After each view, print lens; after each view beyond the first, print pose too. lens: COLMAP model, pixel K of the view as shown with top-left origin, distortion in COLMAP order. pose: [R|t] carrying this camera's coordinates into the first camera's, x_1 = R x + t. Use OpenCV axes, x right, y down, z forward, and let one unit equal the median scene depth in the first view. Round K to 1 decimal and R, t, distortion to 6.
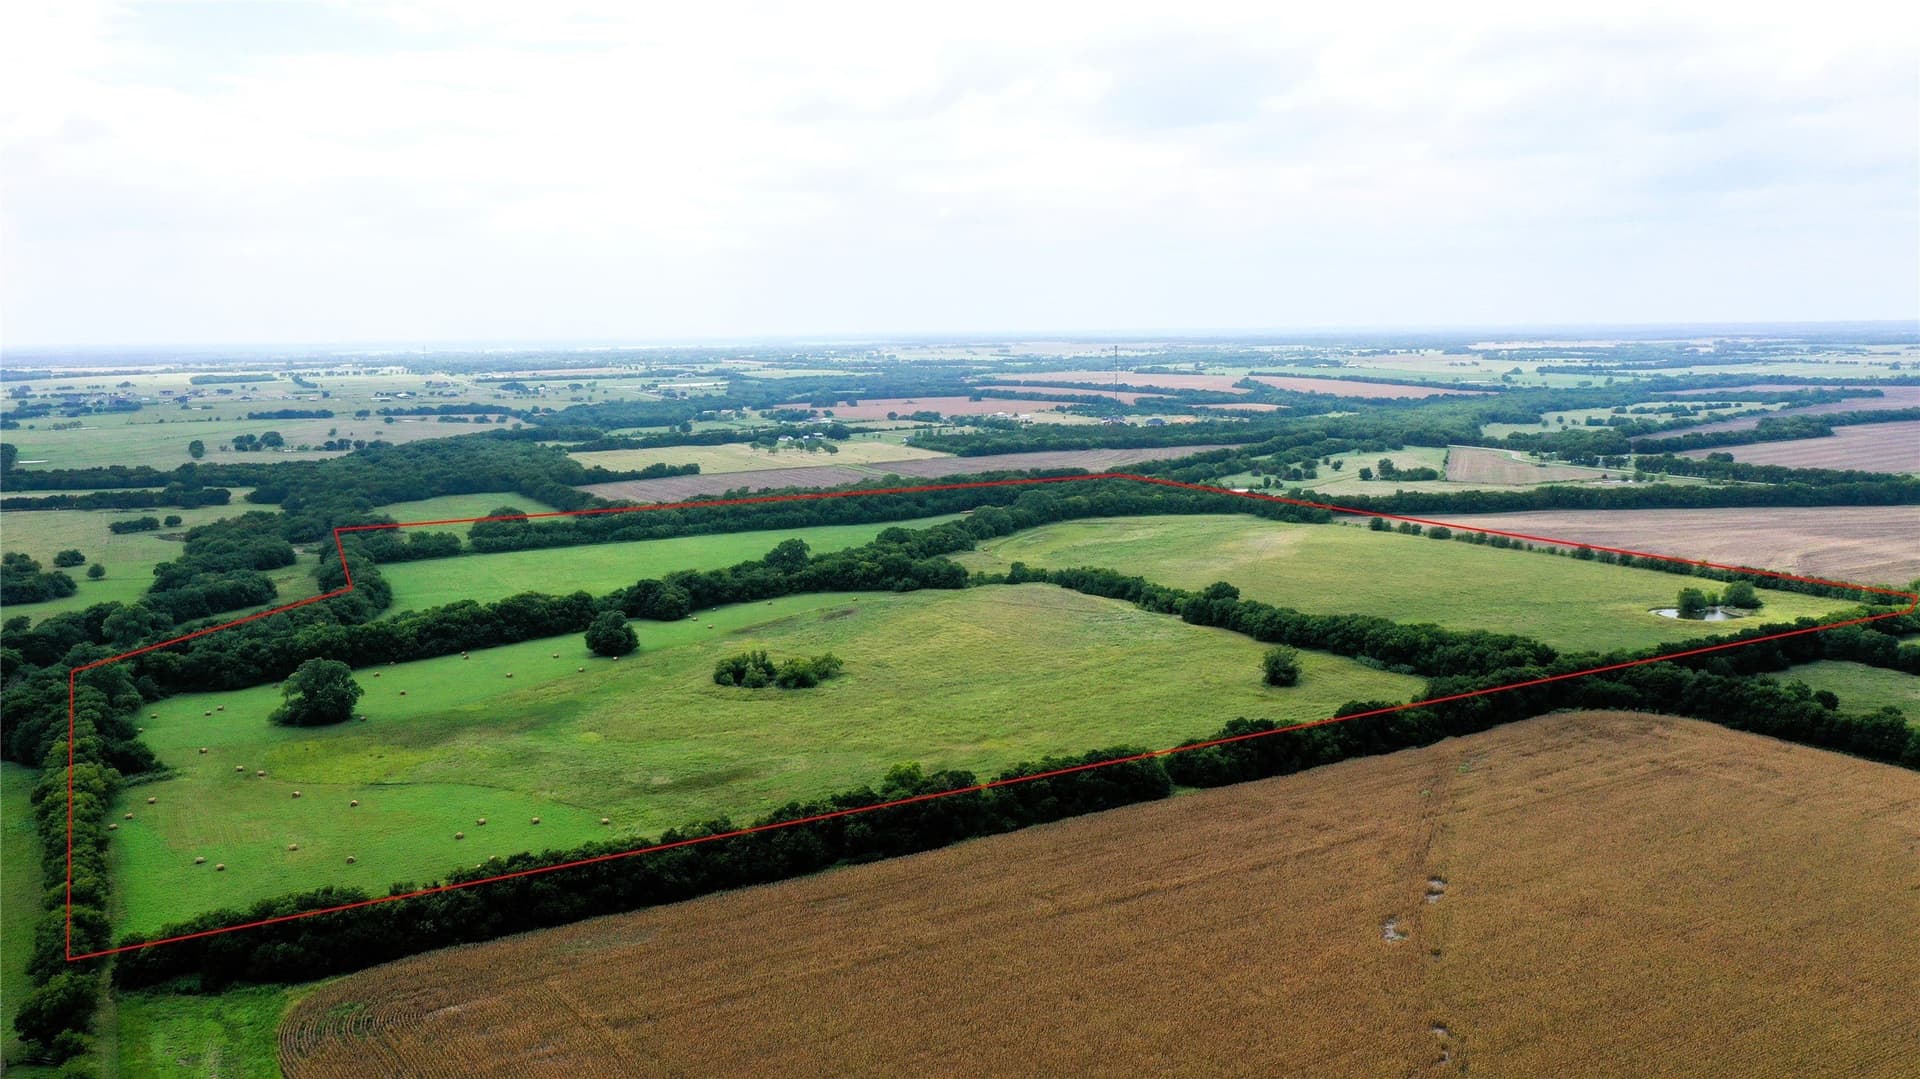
lens RADIAL K [[1520.6, 0, 963.5], [0, 1520.6, 535.5], [0, 0, 1]] dist [0.007135, 0.018570]
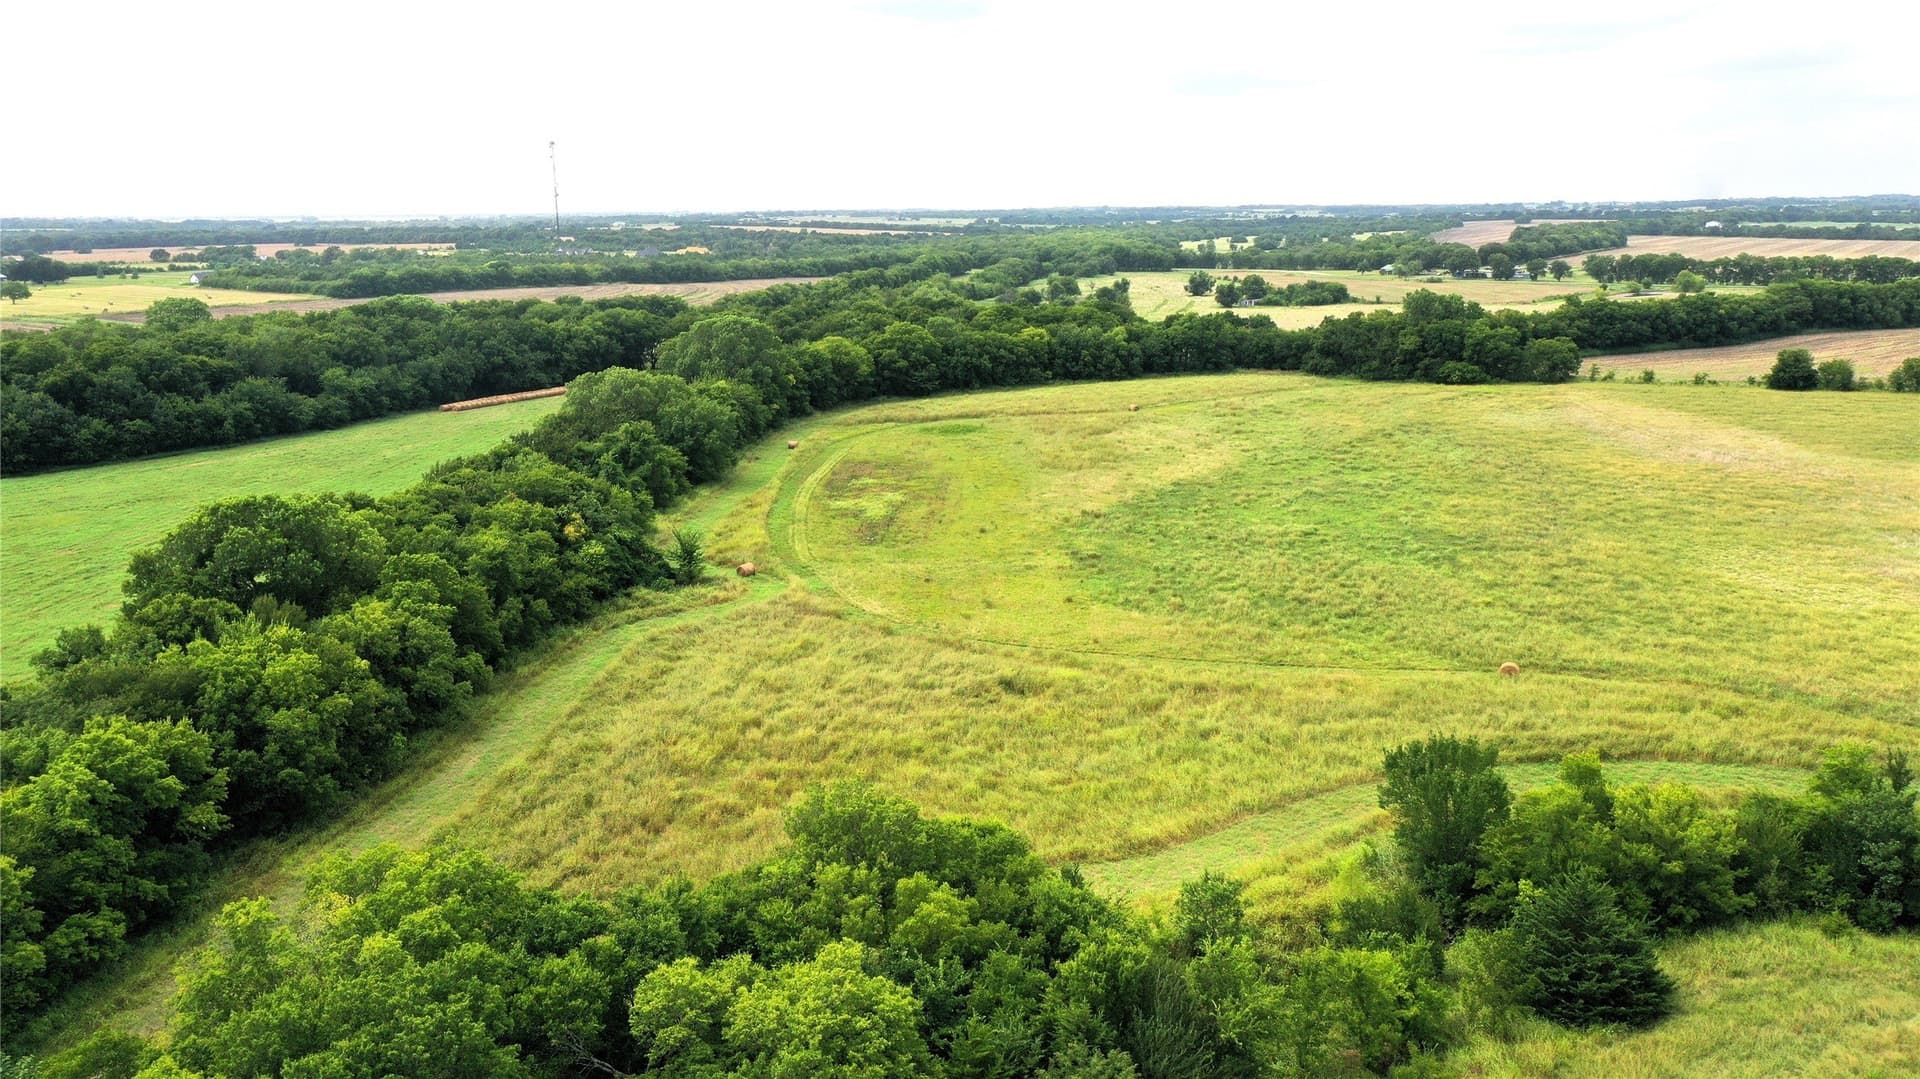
lens RADIAL K [[1519.6, 0, 965.8], [0, 1519.6, 538.7], [0, 0, 1]] dist [0.016448, -0.008861]
pose [[0.906562, -0.086795, 0.413053, -0.052595], [0.057165, 0.994860, 0.083586, -0.012302], [-0.418184, -0.052164, 0.906863, 0.989109]]
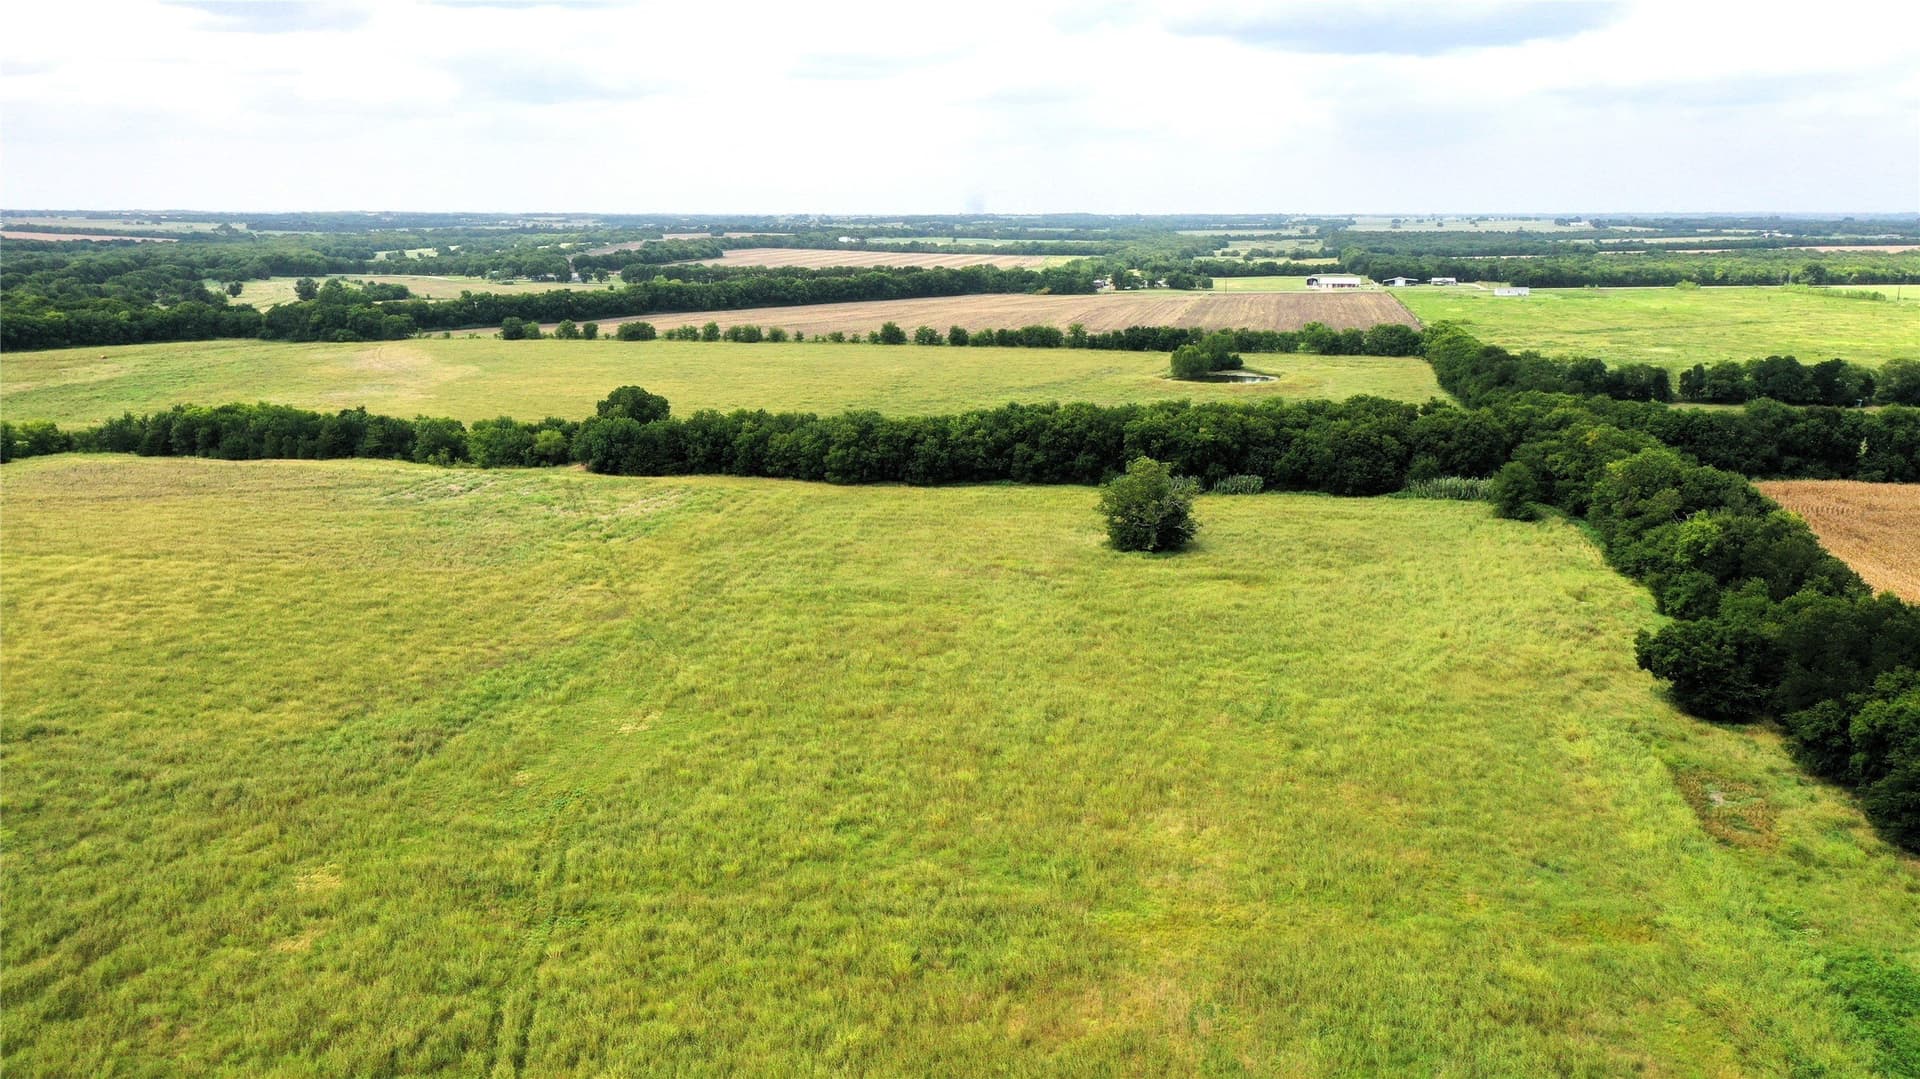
lens RADIAL K [[1520.6, 0, 963.5], [0, 1520.6, 535.5], [0, 0, 1]] dist [0.007135, 0.018570]
pose [[0.653720, -0.143066, 0.743089, -0.109658], [0.092237, 0.989709, 0.109403, 0.032075], [-0.751094, -0.002979, 0.660189, 0.577153]]
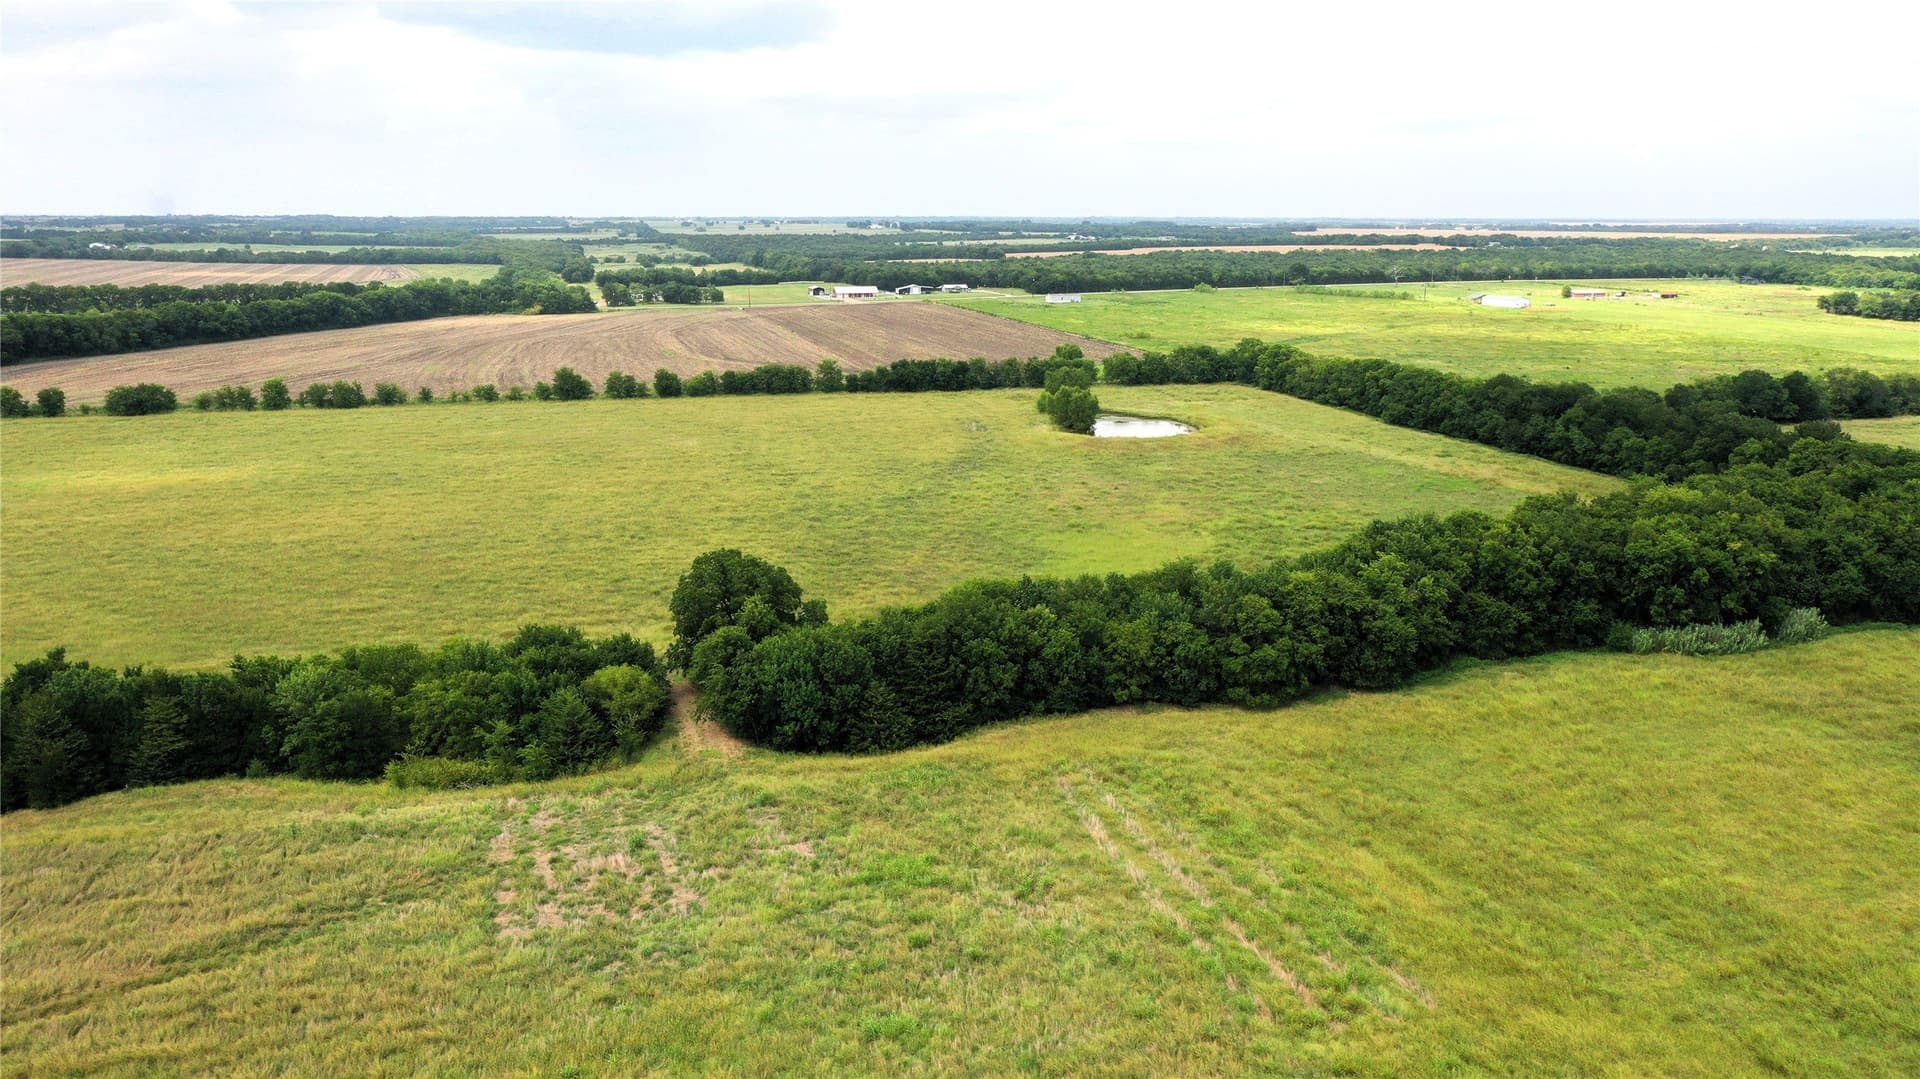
lens RADIAL K [[1519.6, 0, 965.8], [0, 1519.6, 538.7], [0, 0, 1]] dist [0.016448, -0.008861]
pose [[0.219492, -0.188605, 0.957210, -0.045911], [0.126985, 0.978312, 0.163645, -0.005255], [-0.967315, 0.085633, 0.238682, 0.851698]]
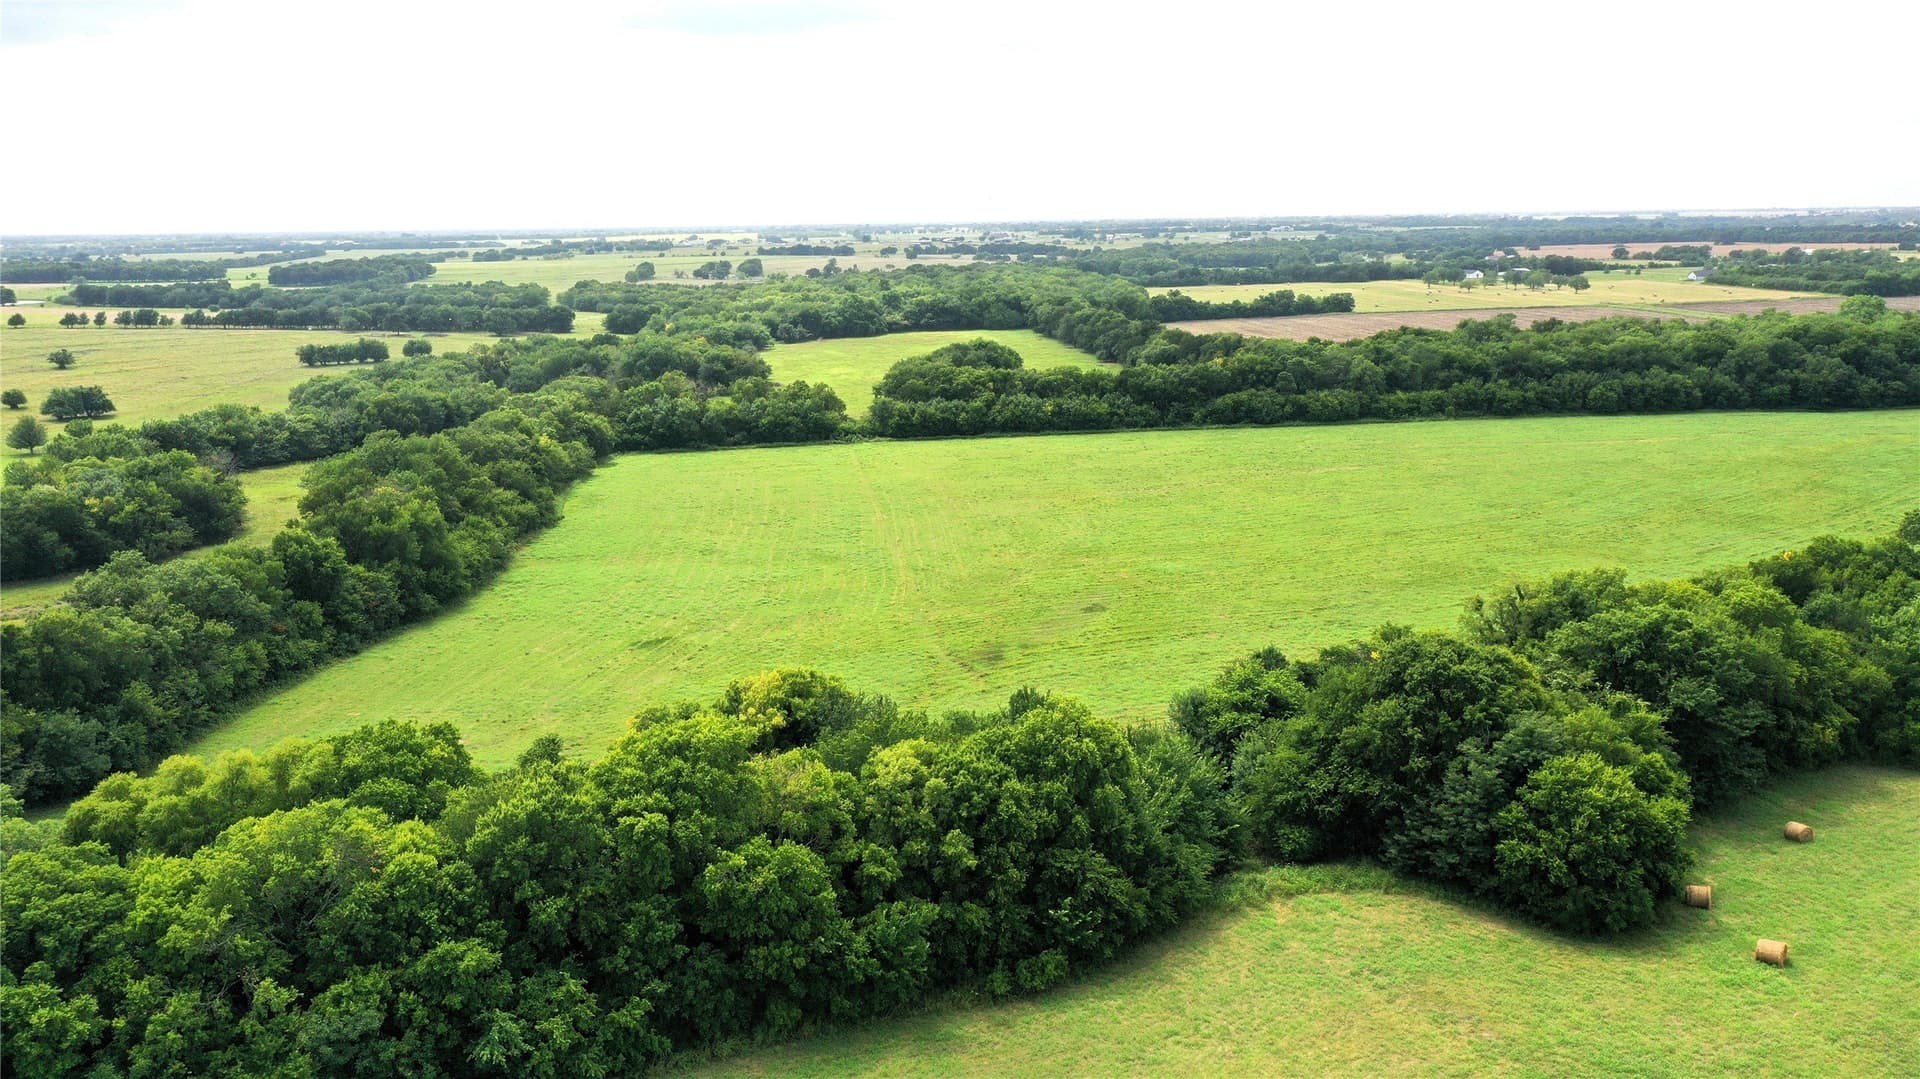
lens RADIAL K [[1519.6, 0, 965.8], [0, 1519.6, 538.7], [0, 0, 1]] dist [0.016448, -0.008861]
pose [[0.932617, 0.074017, -0.353196, -0.191776], [-0.047332, 0.995374, 0.083612, 0.004260], [0.357750, -0.061261, 0.931806, 0.791175]]
